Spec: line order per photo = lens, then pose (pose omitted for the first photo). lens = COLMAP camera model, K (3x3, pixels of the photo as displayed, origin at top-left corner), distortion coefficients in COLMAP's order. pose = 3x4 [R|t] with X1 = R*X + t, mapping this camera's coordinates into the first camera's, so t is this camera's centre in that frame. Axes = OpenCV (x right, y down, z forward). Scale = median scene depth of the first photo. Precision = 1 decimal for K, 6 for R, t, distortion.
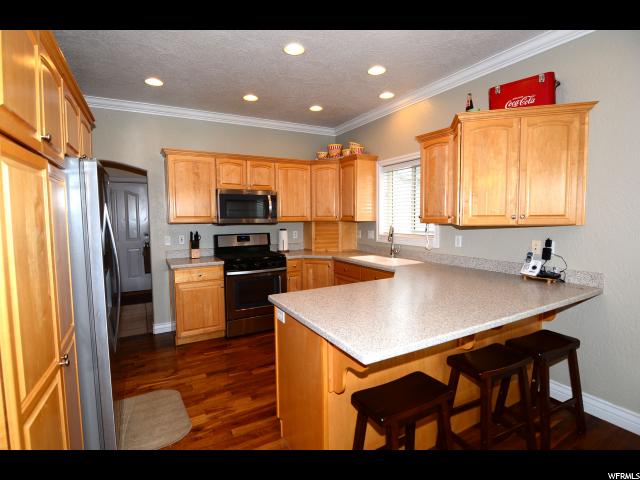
lens RADIAL K [[322.8, 0, 315.4], [0, 322.8, 236.0], [0, 0, 1]] dist [0.001467, -0.010898]
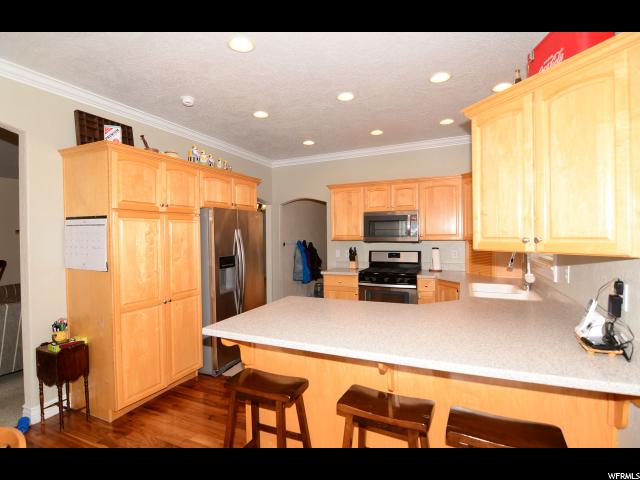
lens RADIAL K [[322.8, 0, 315.4], [0, 322.8, 236.0], [0, 0, 1]] dist [0.001467, -0.010898]
pose [[0.583257, 0.005089, -0.812272, 0.554429], [-0.043267, 0.998755, -0.024810, -0.019710], [0.811134, 0.049615, 0.582751, 0.151156]]
